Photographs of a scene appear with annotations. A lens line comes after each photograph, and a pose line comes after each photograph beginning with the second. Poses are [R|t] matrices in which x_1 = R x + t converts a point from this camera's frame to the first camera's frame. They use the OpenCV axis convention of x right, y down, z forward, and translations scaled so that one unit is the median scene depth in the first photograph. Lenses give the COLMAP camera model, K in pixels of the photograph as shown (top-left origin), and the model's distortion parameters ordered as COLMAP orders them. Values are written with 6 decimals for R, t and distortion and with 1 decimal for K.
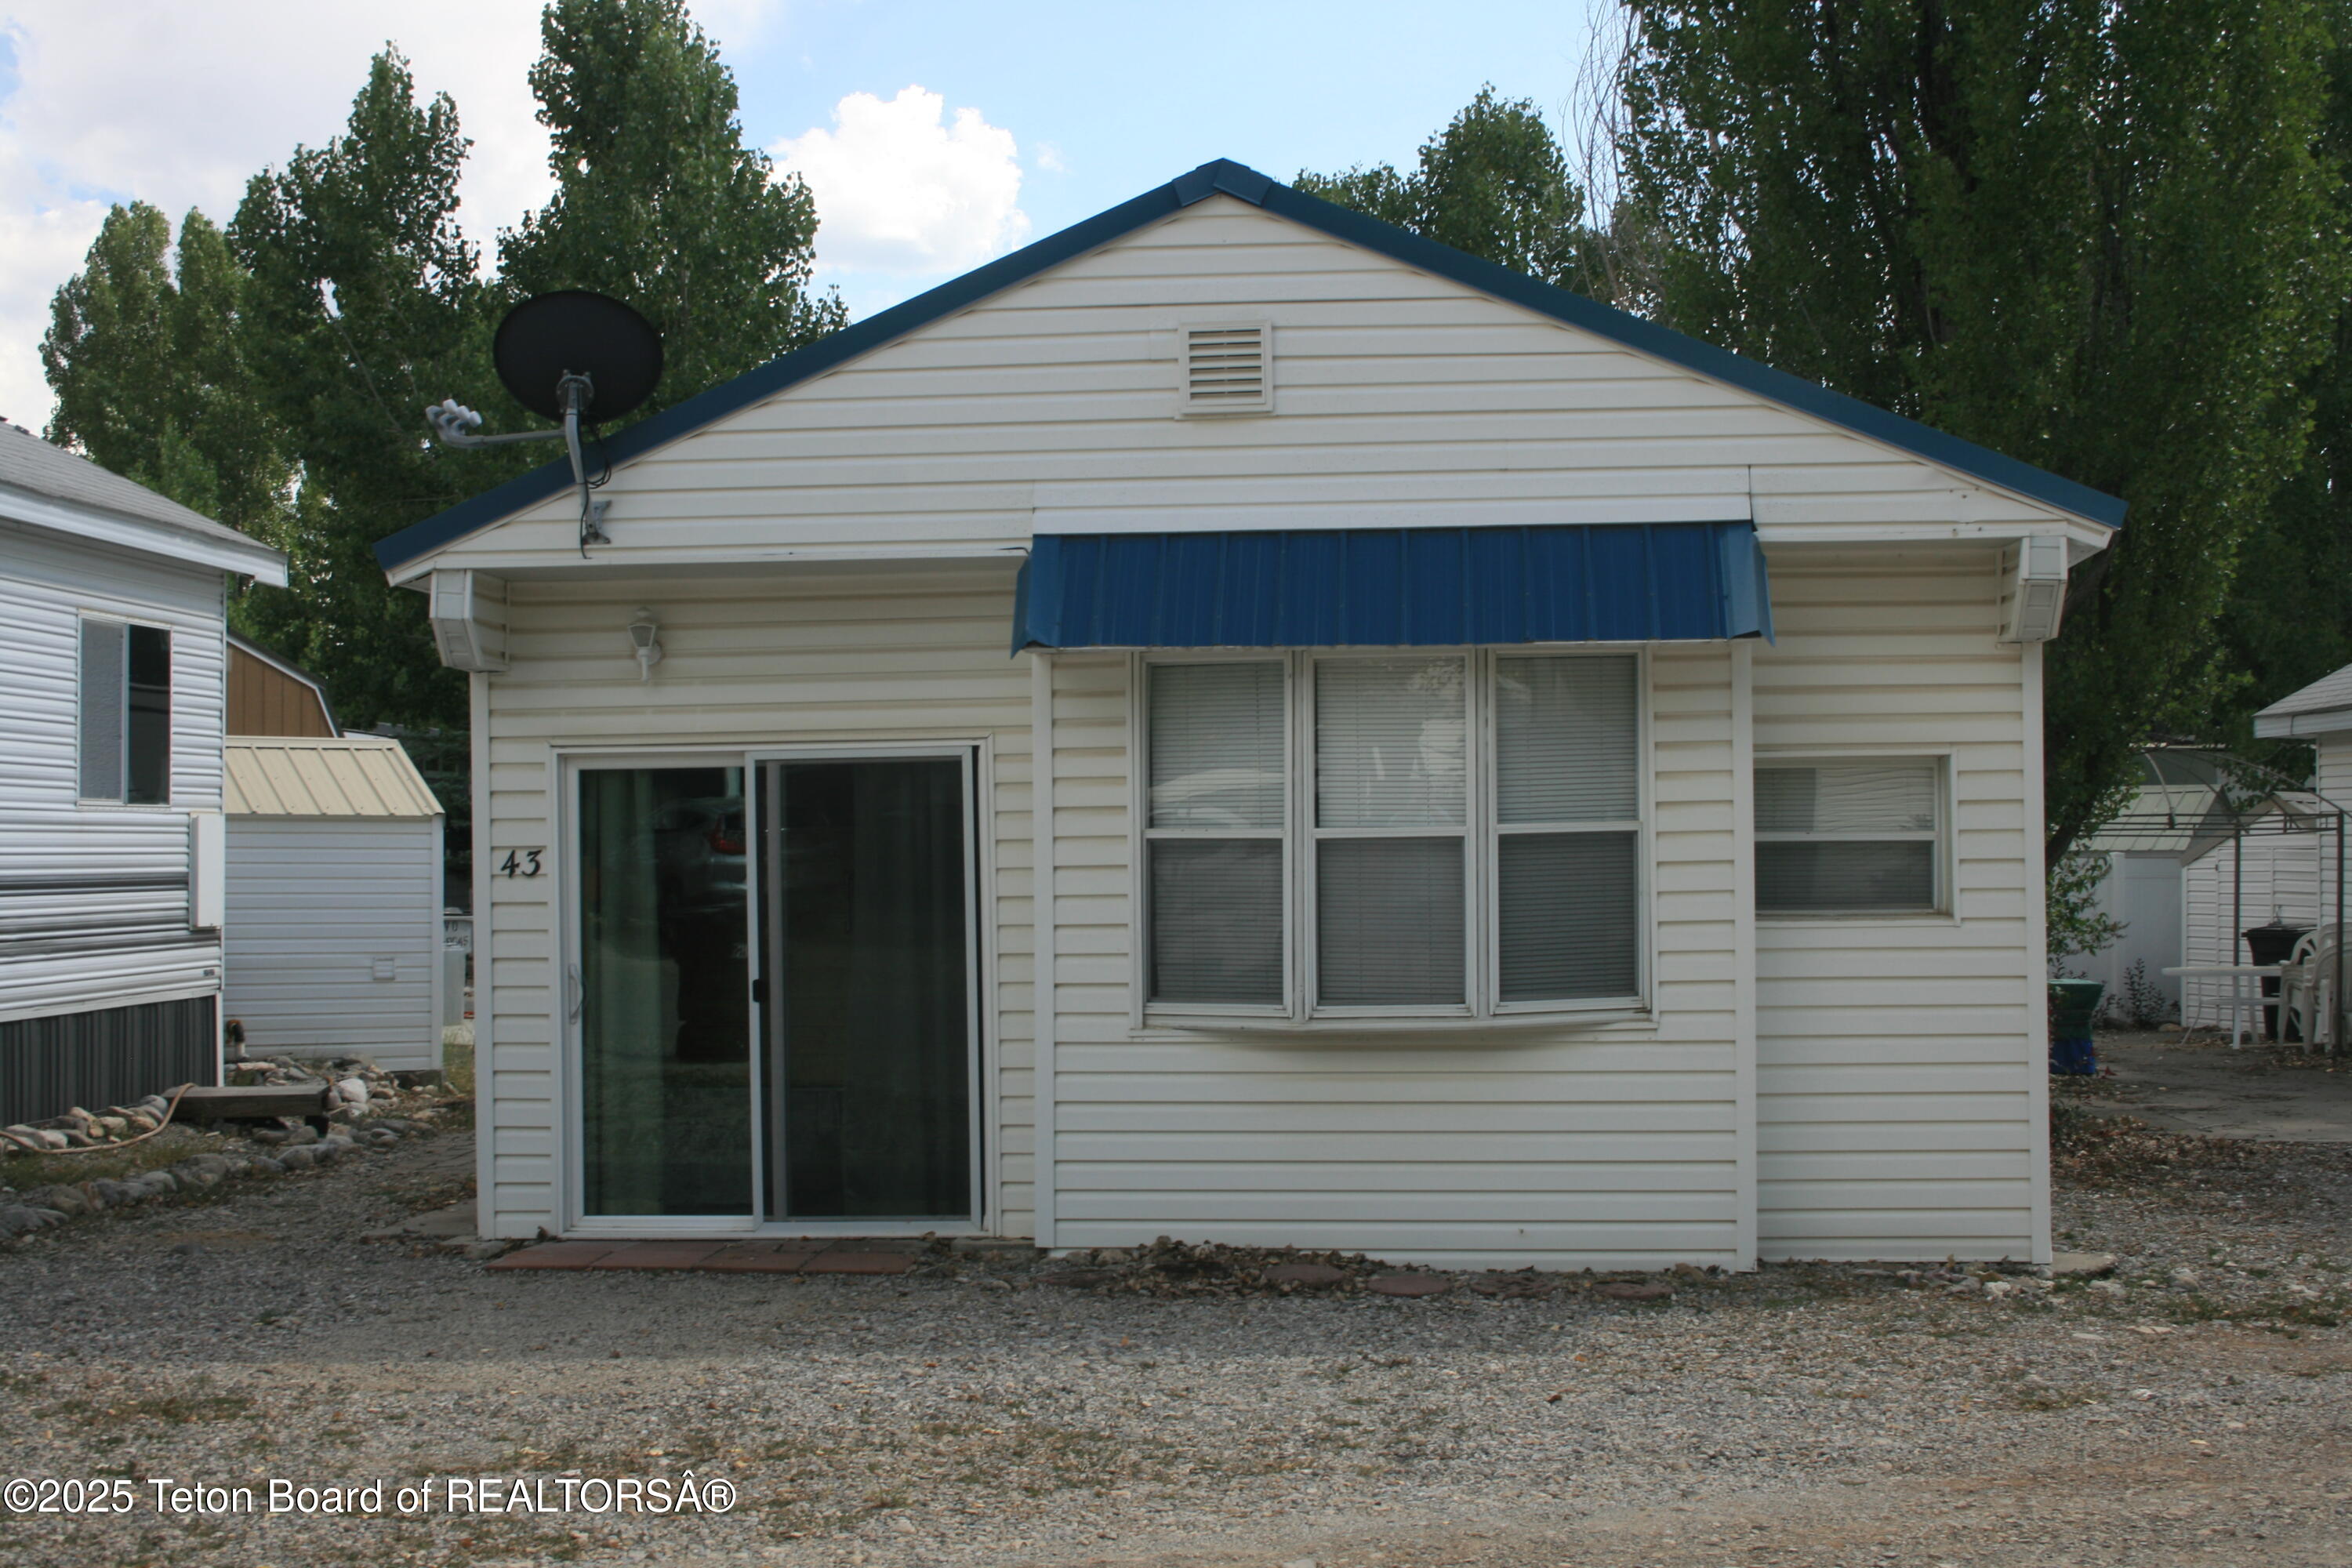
lens RADIAL K [[2931.0, 0, 1176.0], [0, 2931.0, 784.0], [0, 0, 1]] dist [-0.001864, -0.007924]
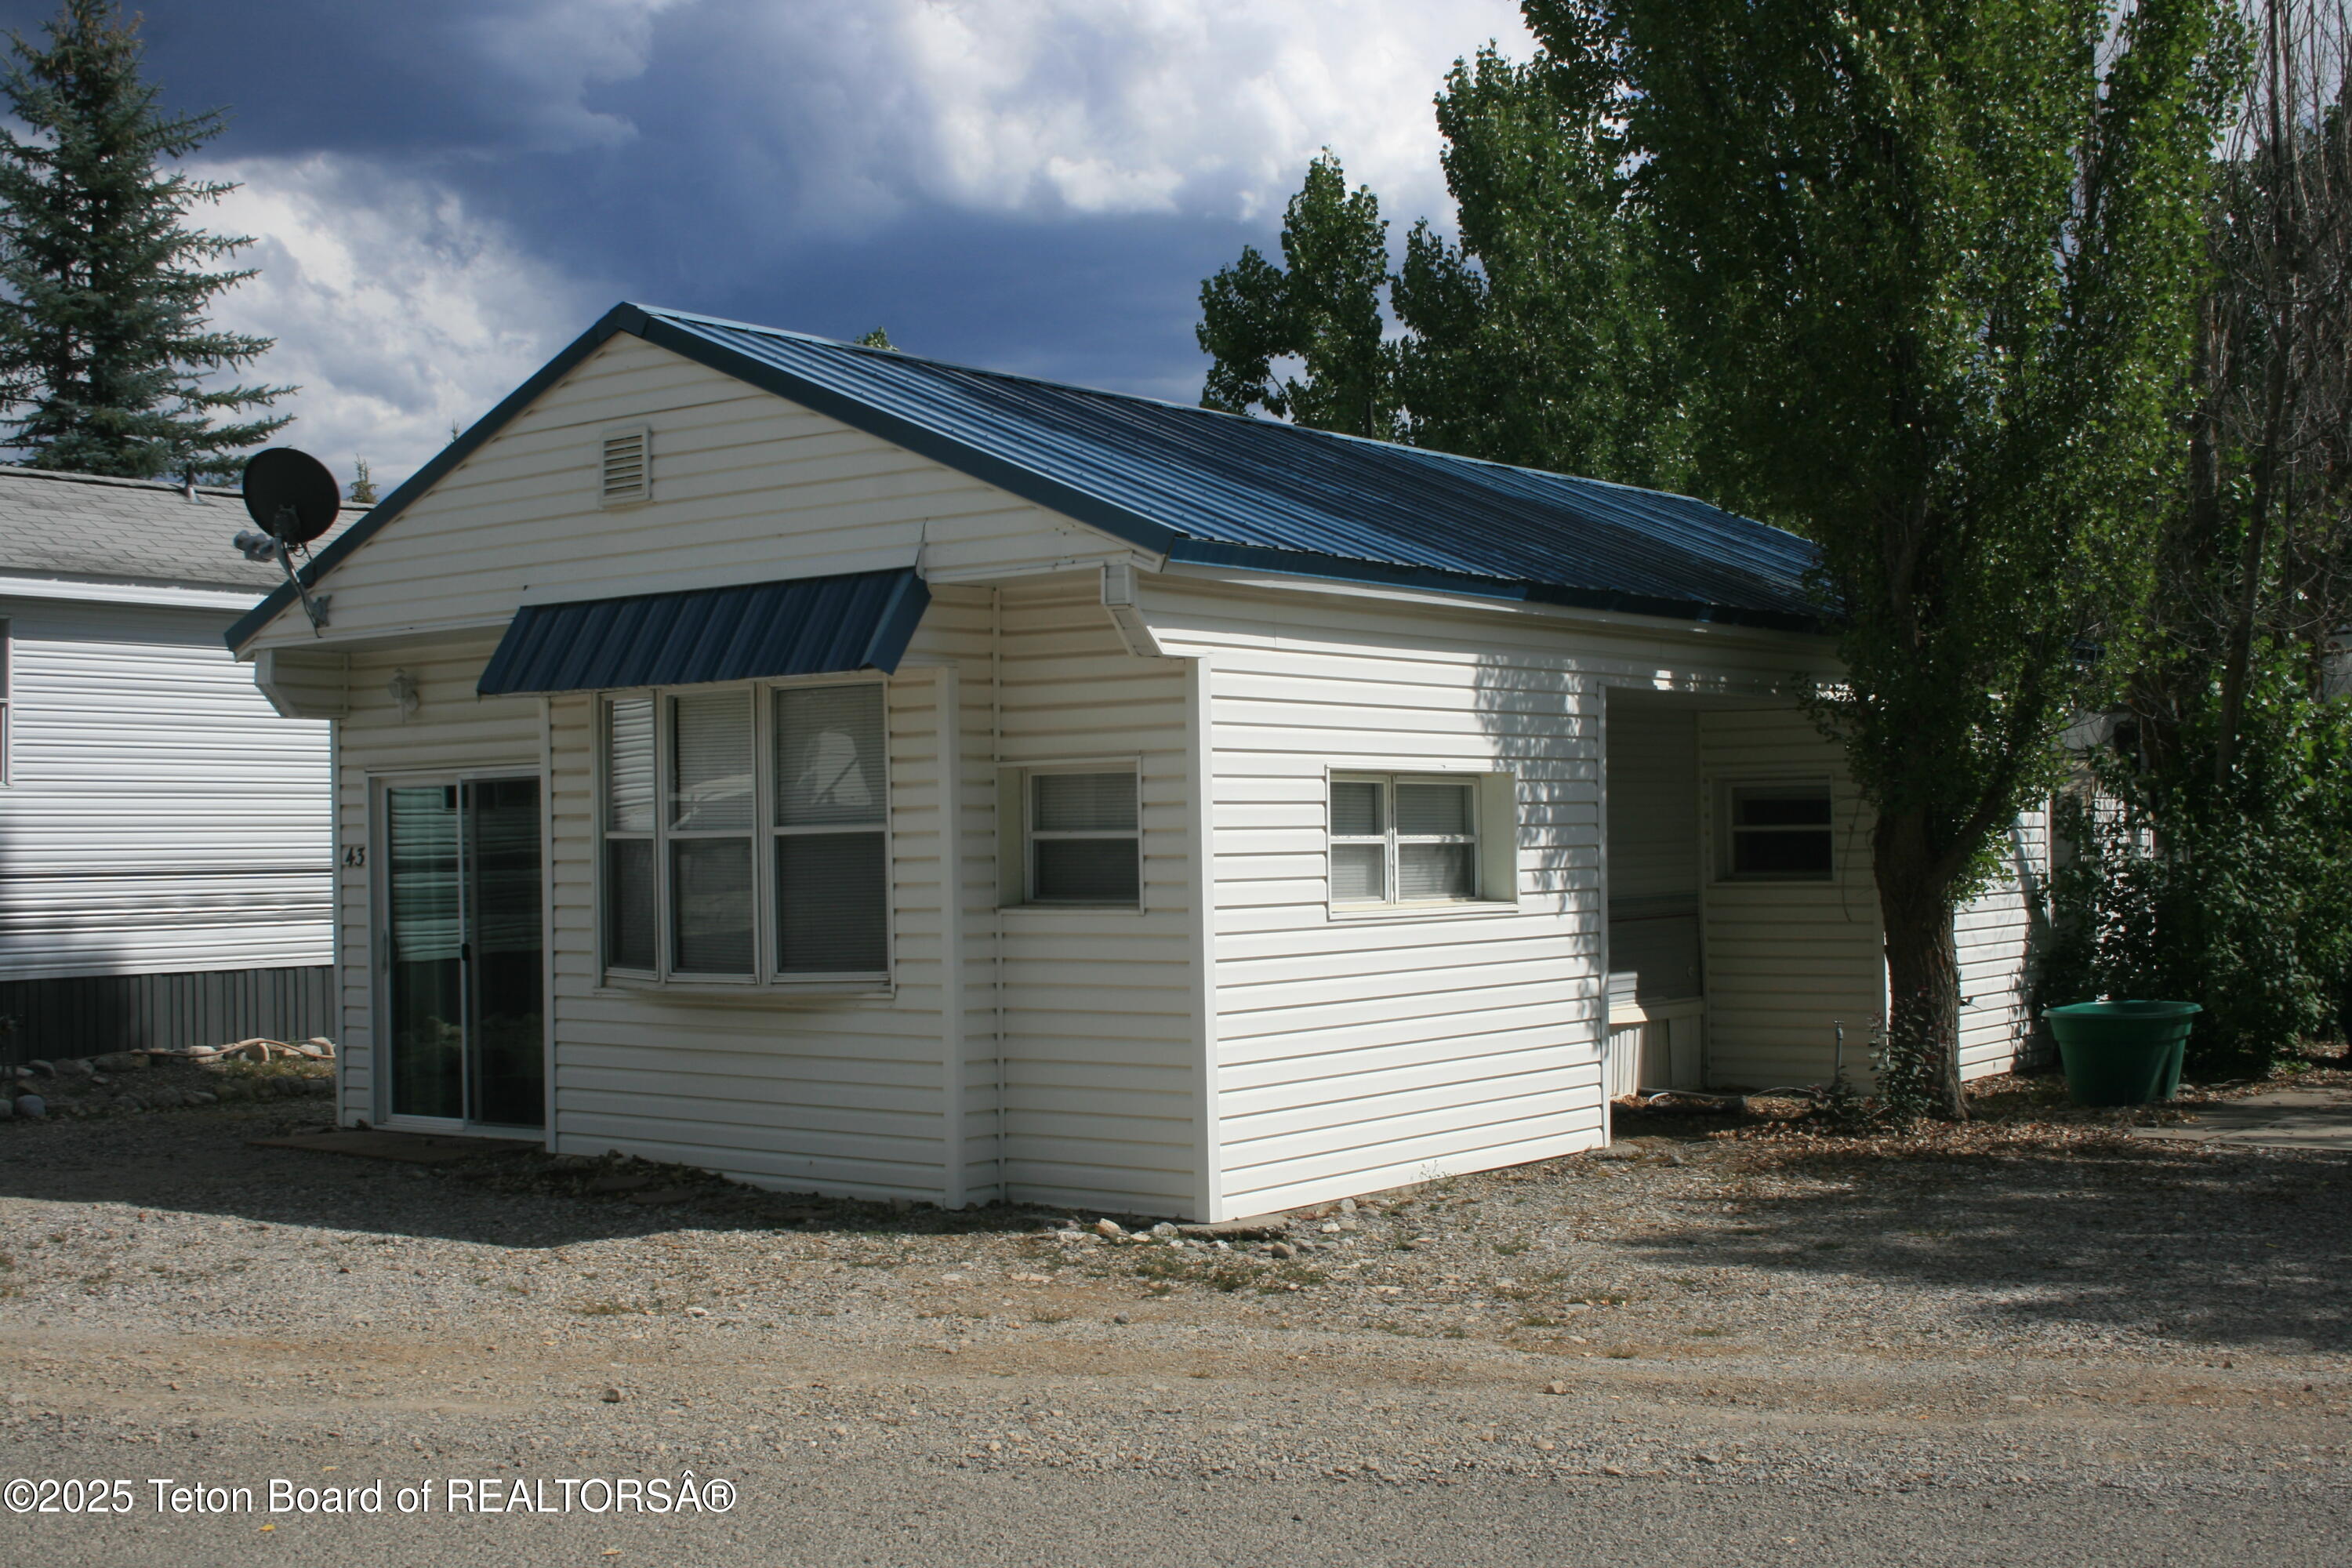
lens RADIAL K [[2742.5, 0, 1176.0], [0, 2742.5, 784.0], [0, 0, 1]] dist [-0.013165, -0.002657]
pose [[0.838787, -0.013328, -0.544297, 0.853689], [0.017243, 0.999849, 0.002089, -0.003652], [0.544187, -0.011137, 0.838890, 0.132419]]
